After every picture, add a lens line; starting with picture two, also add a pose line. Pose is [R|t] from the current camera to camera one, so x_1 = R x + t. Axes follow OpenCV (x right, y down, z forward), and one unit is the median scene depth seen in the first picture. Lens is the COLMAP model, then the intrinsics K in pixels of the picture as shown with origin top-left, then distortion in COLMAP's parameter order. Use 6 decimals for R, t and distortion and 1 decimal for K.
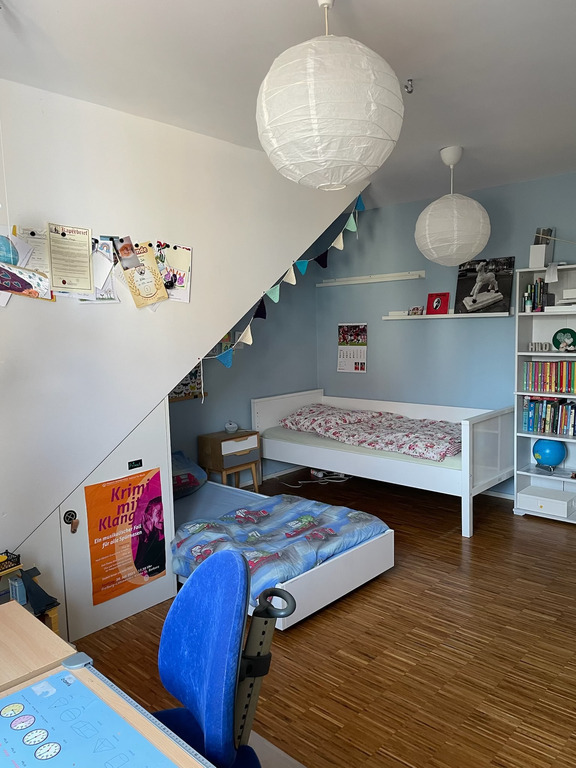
lens RADIAL K [[587.5, 0, 284.8], [0, 587.5, 388.5], [0, 0, 1]] dist [0.063619, -0.025723]
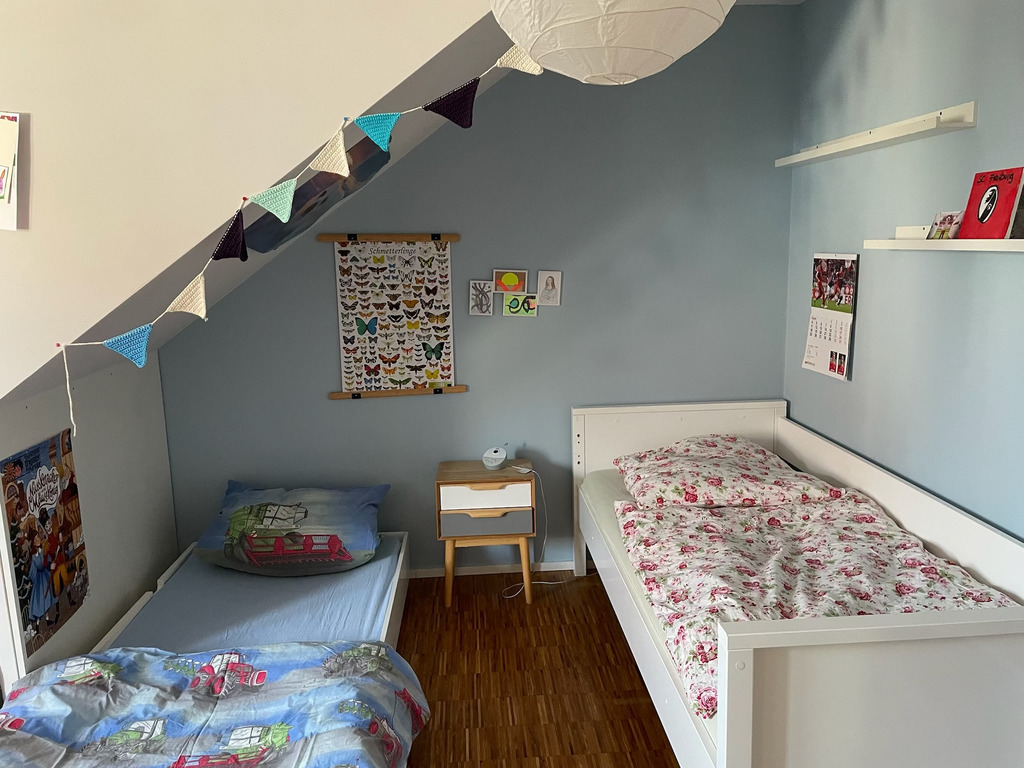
lens RADIAL K [[783.3, 0, 515.7], [0, 783.3, 380.4], [0, 0, 1]] dist [0.063619, -0.025723]
pose [[0.728382, 0.128702, -0.672975, 0.379794], [-0.070830, 0.991081, 0.112877, -0.081570], [0.681500, -0.034551, 0.731002, 0.516175]]
